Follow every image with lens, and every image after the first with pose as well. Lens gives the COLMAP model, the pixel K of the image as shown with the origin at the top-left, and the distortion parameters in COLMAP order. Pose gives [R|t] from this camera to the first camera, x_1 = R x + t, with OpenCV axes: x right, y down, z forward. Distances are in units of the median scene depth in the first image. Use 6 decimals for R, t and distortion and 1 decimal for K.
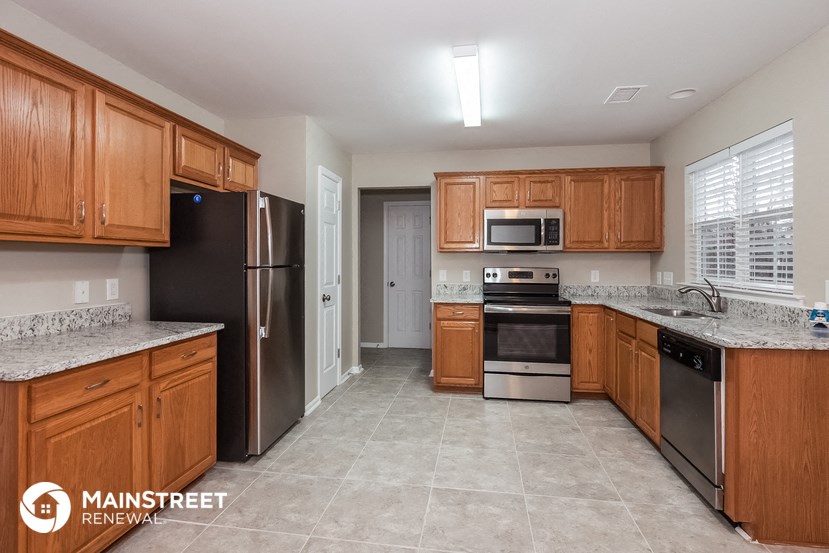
lens RADIAL K [[415.9, 0, 413.2], [0, 415.9, 260.7], [0, 0, 1]] dist [0.002406, 0.000264]
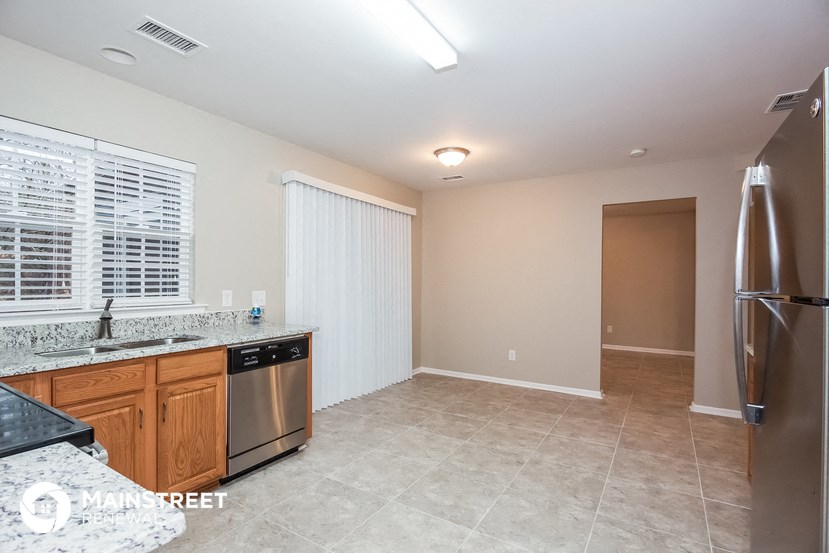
lens RADIAL K [[406.2, 0, 413.2], [0, 406.2, 287.5], [0, 0, 1]] dist [-0.022647, 0.000170]
pose [[-0.921282, -0.016452, 0.388548, -0.105382], [-0.008615, 0.999723, 0.021905, -0.000631], [-0.388800, 0.016833, -0.921168, 1.175847]]
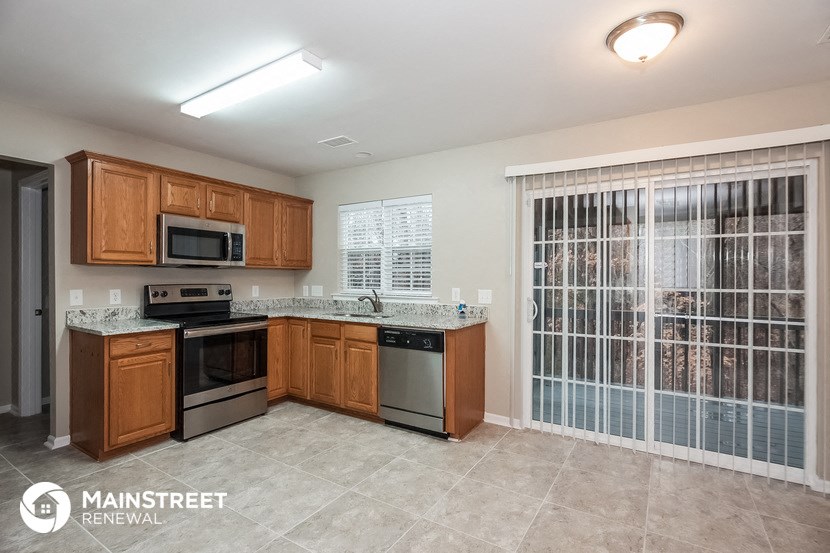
lens RADIAL K [[400.3, 0, 415.0], [0, 400.3, 276.5], [0, 0, 1]] dist [-0.001015, 0.000058]
pose [[0.397305, -0.000017, 0.917687, -0.392946], [-0.003089, 0.999994, 0.001356, -0.003397], [-0.917681, -0.003374, 0.397303, 0.259655]]
